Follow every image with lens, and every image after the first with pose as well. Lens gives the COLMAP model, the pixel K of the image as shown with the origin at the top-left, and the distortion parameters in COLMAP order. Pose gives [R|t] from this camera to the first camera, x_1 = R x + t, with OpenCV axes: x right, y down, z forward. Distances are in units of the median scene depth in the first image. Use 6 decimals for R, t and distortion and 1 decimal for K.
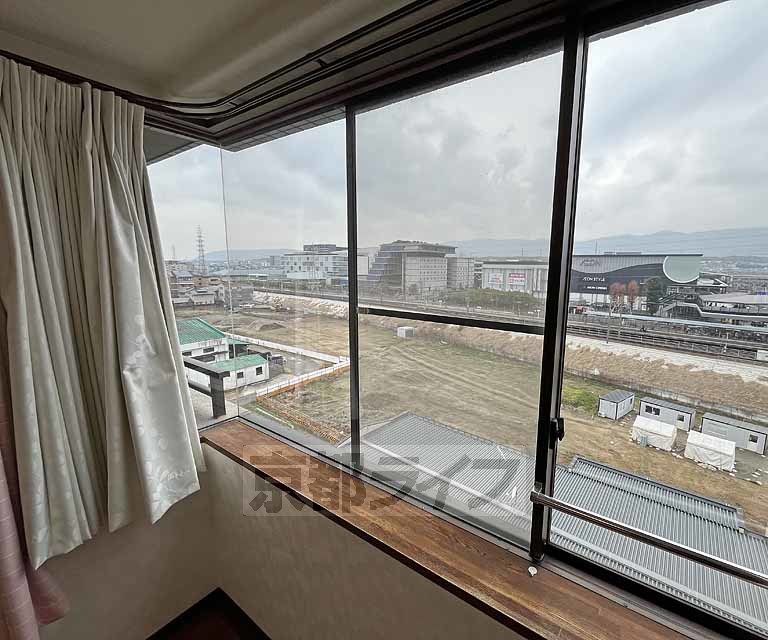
lens RADIAL K [[348.9, 0, 384.6], [0, 348.9, 316.8], [0, 0, 1]] dist [-0.002135, 0.000259]
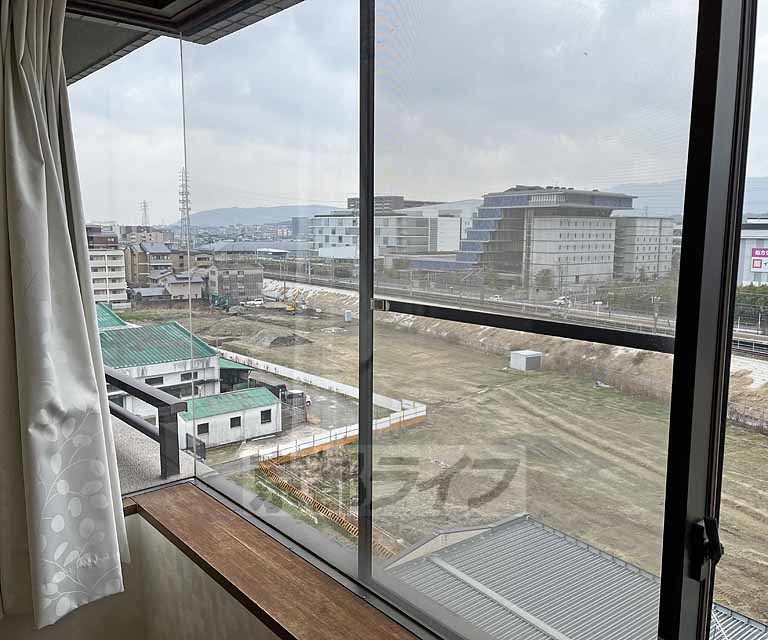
lens RADIAL K [[682.5, 0, 384.5], [0, 682.5, 319.6], [0, 0, 1]] dist [0.083001, -0.009216]
pose [[0.965190, 0.029647, -0.259863, 0.120671], [-0.037836, 0.998931, -0.026566, 0.017935], [0.258798, 0.035473, 0.965280, -0.048447]]
